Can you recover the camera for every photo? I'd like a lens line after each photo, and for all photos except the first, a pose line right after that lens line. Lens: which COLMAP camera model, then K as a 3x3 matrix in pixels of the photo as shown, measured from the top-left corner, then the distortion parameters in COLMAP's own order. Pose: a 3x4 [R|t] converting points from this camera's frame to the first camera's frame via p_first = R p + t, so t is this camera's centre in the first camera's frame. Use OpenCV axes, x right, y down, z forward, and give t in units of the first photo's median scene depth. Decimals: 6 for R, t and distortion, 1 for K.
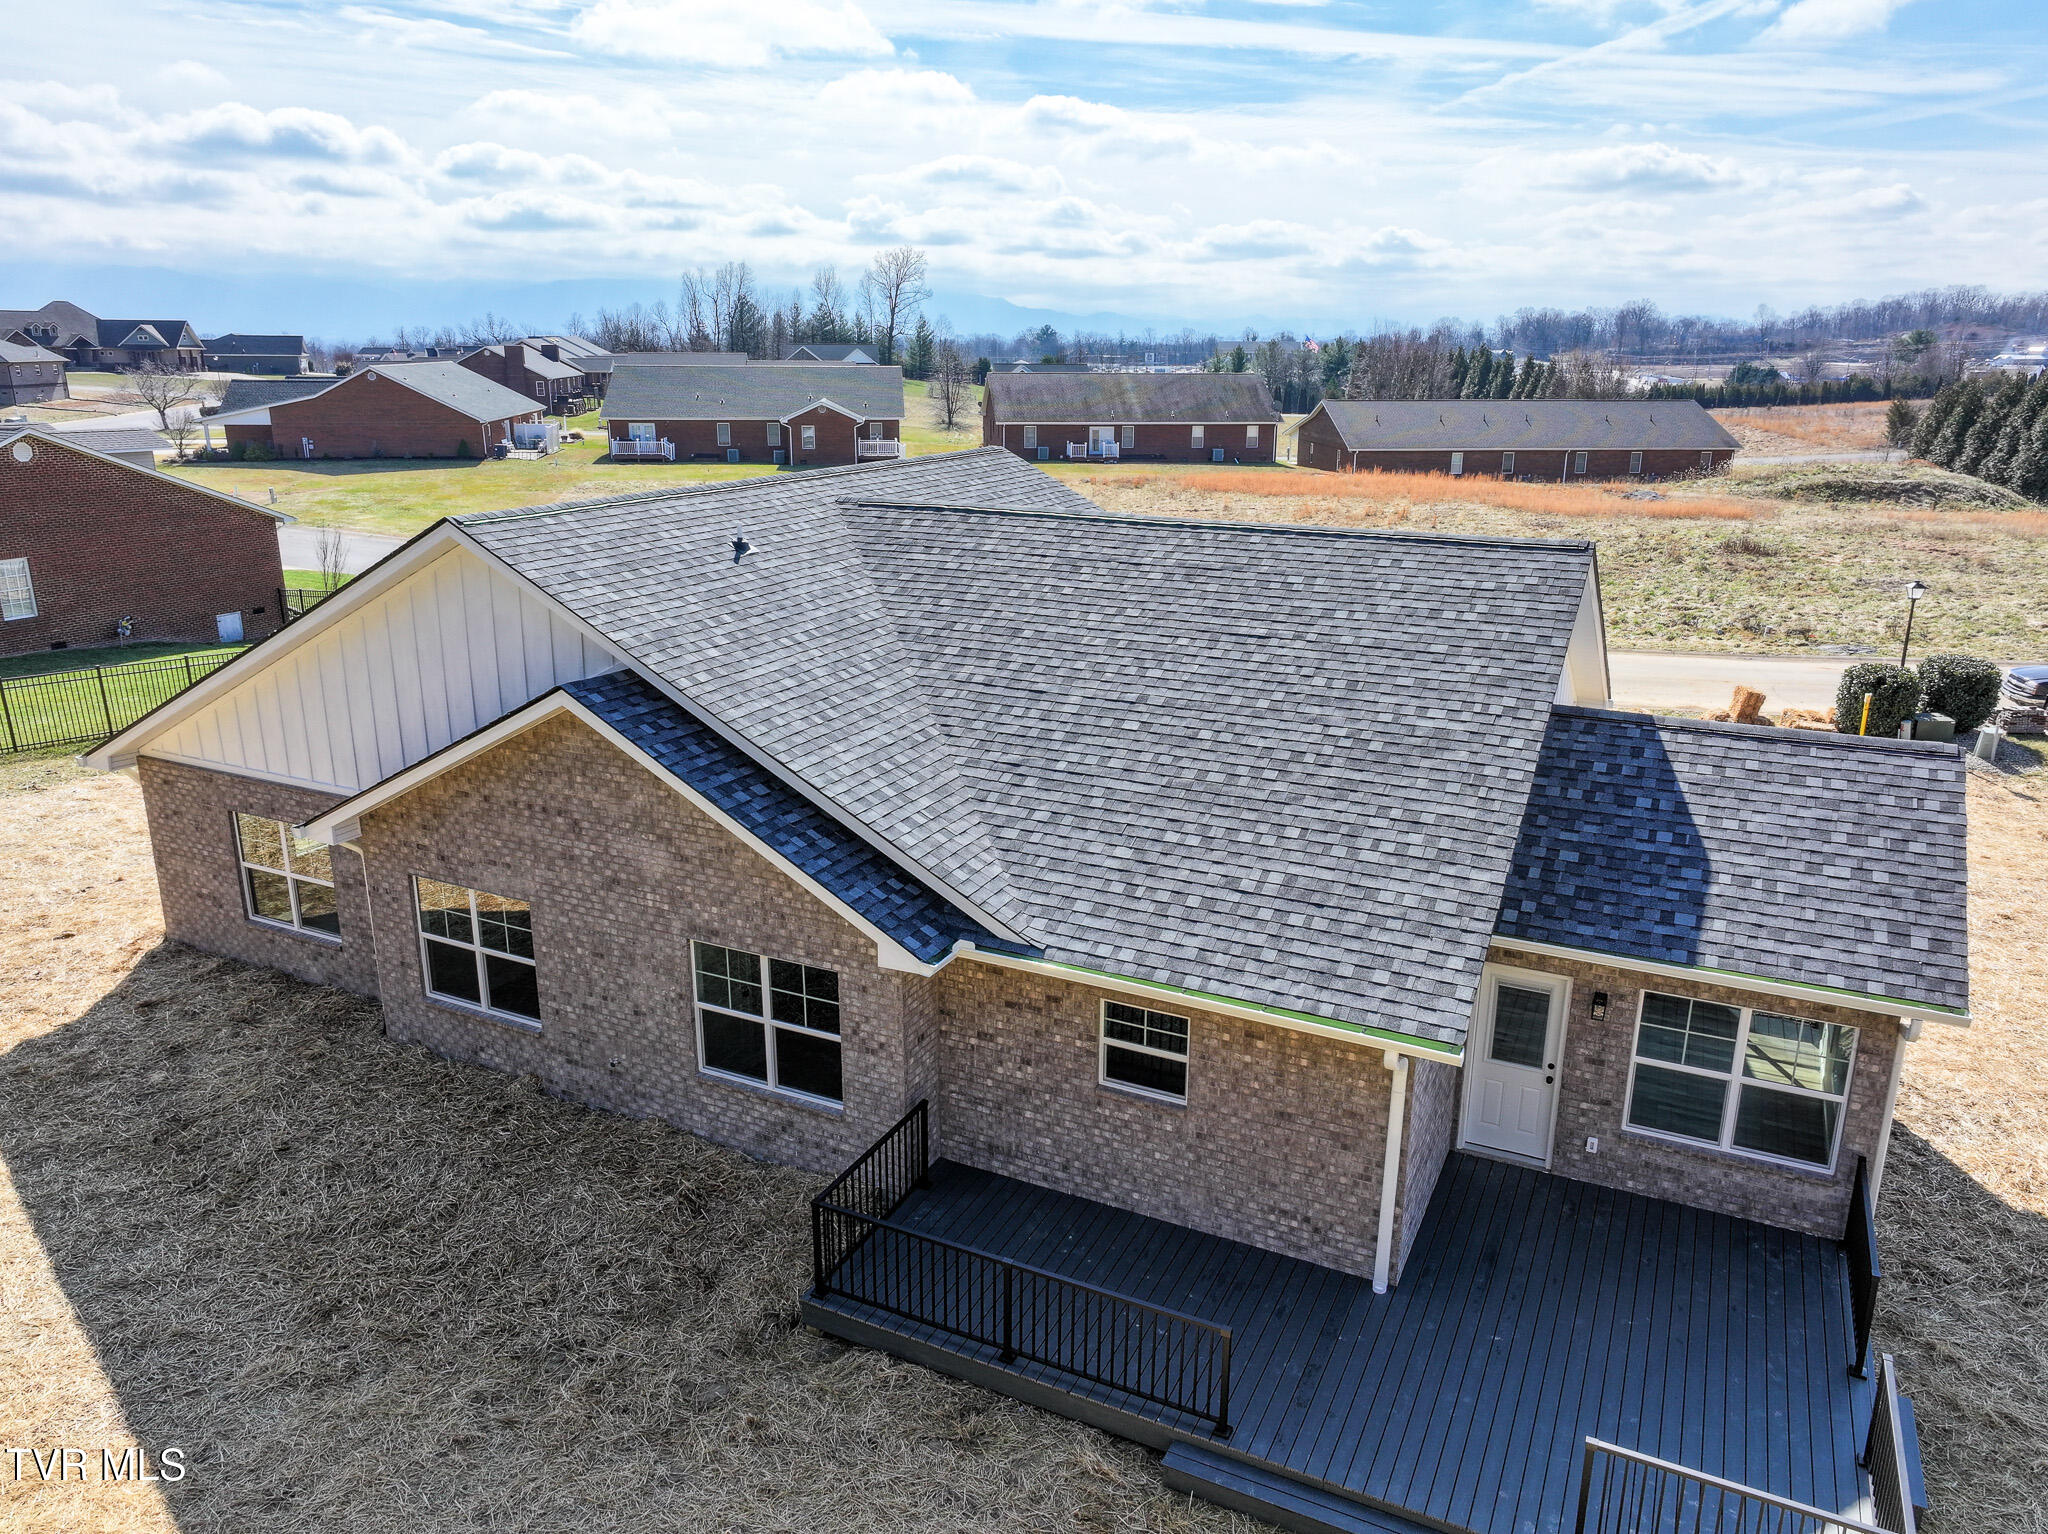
lens RADIAL K [[1439.7, 0, 1033.6], [0, 1439.7, 756.6], [0, 0, 1]] dist [-0.001871, 0.015713]
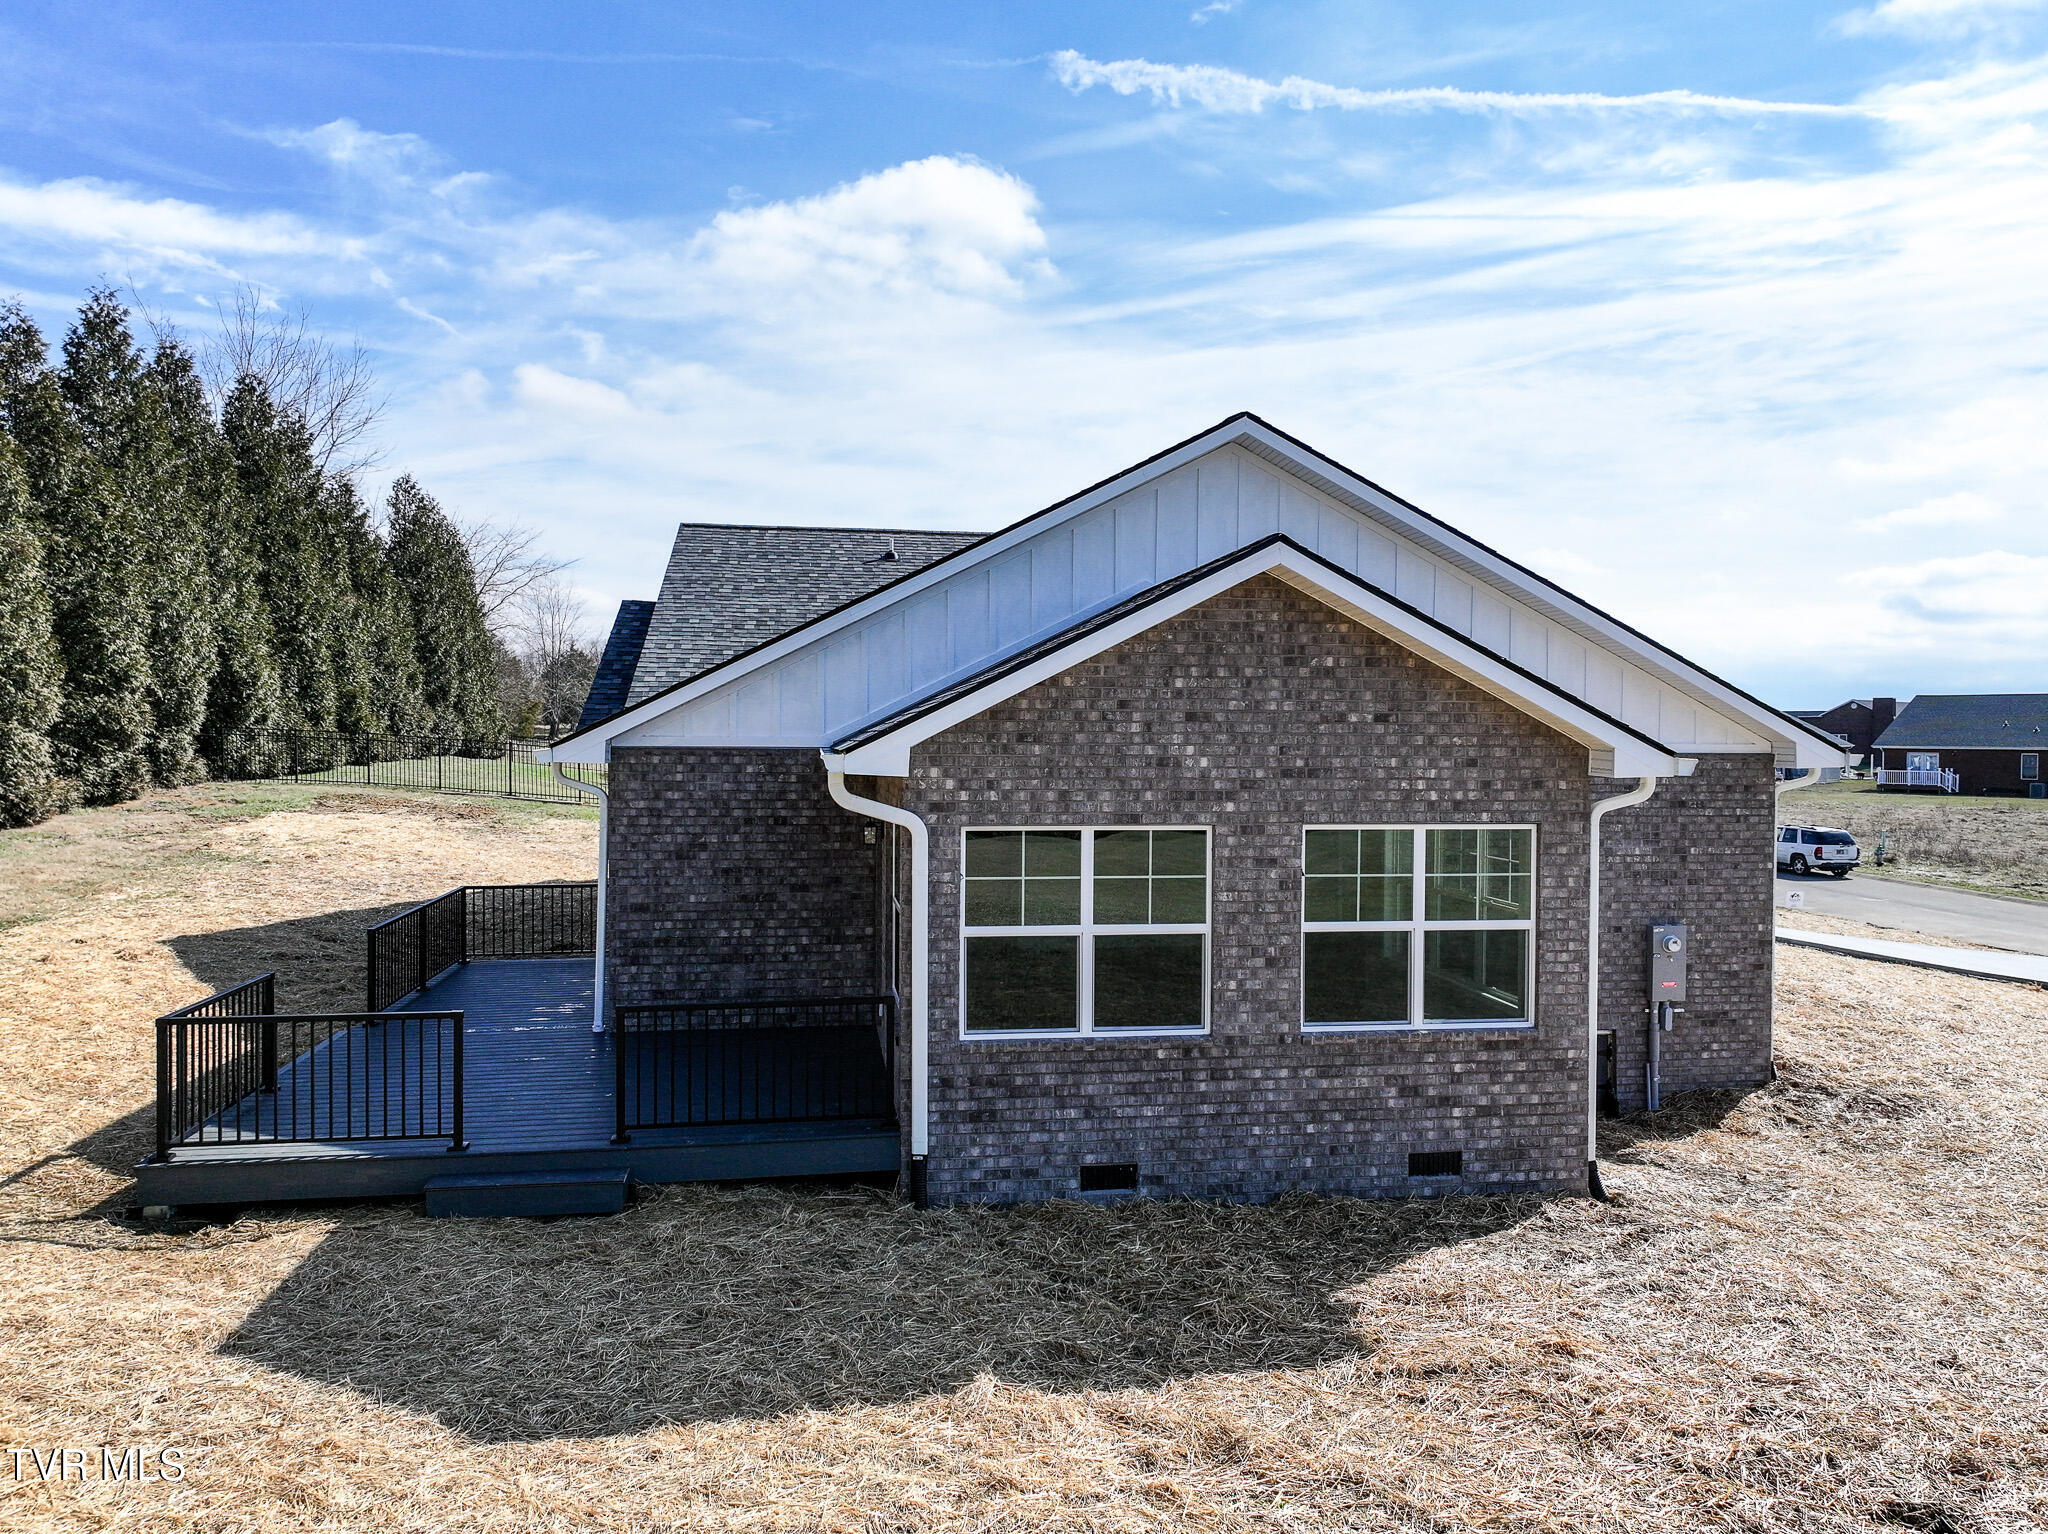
lens RADIAL K [[1439.7, 0, 1033.0], [0, 1439.7, 761.4], [0, 0, 1]] dist [-0.001871, 0.015713]
pose [[0.565017, 0.013855, -0.824963, 1.155505], [-0.231940, 0.962207, -0.142696, 0.227970], [0.791808, 0.271968, 0.546877, 0.550885]]
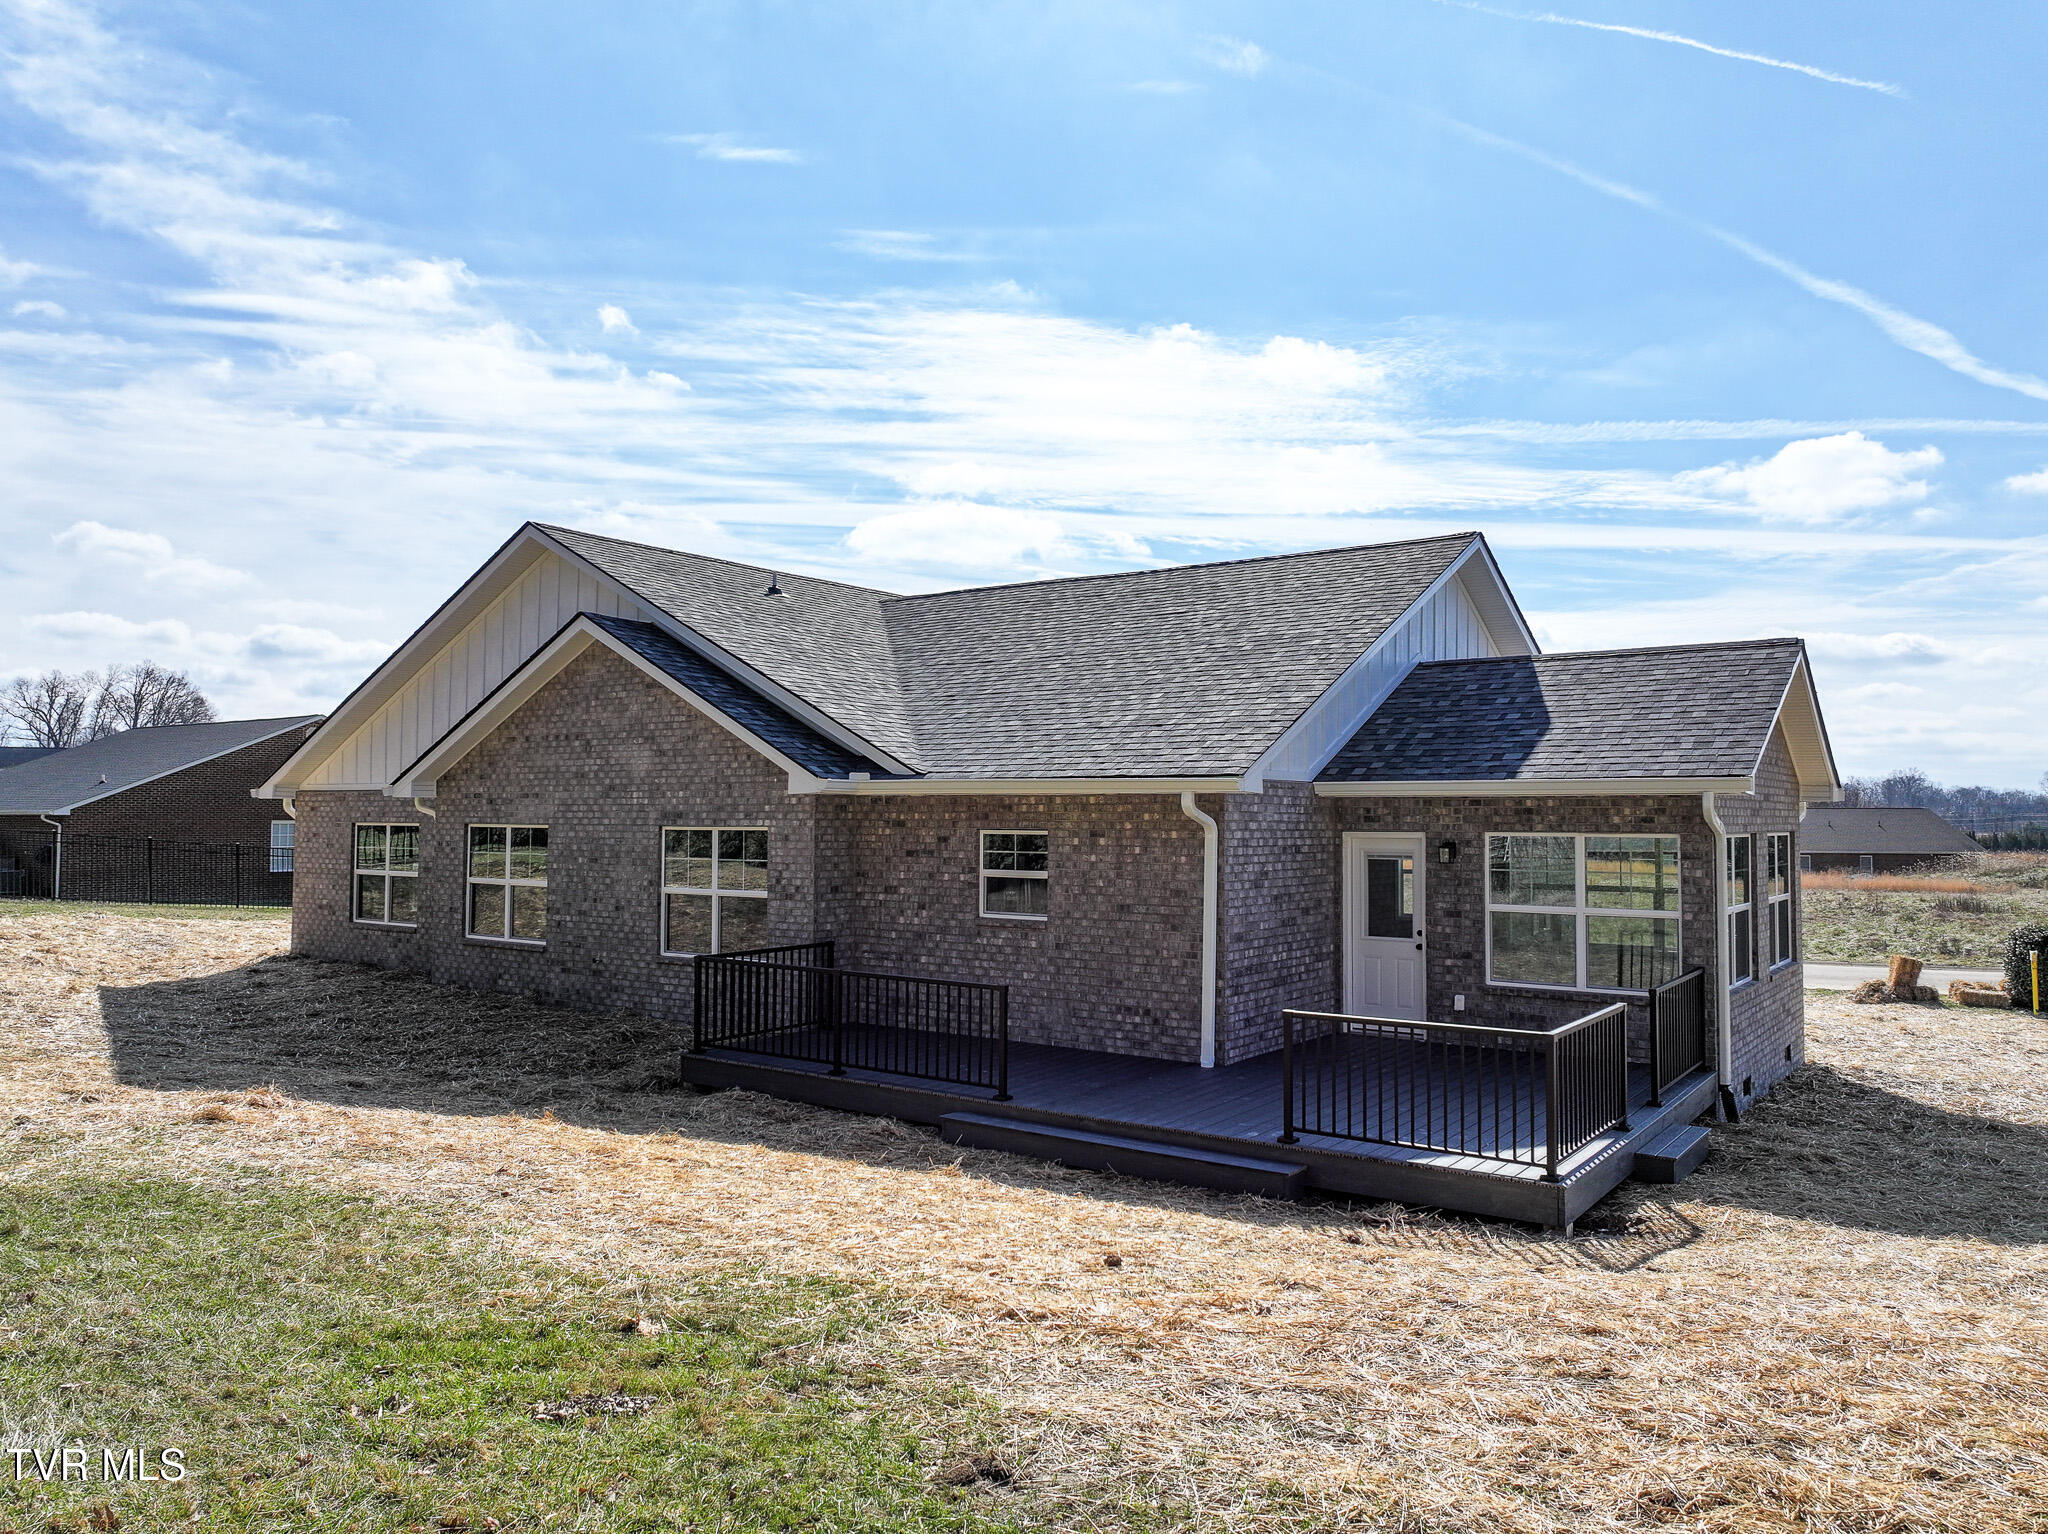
lens RADIAL K [[1439.7, 0, 1031.7], [0, 1439.7, 756.8], [0, 0, 1]] dist [-0.001871, 0.015713]
pose [[0.985794, -0.007612, -0.167787, 0.259554], [-0.046182, 0.948185, -0.314344, 0.437455], [0.161486, 0.317627, 0.934364, -0.059777]]
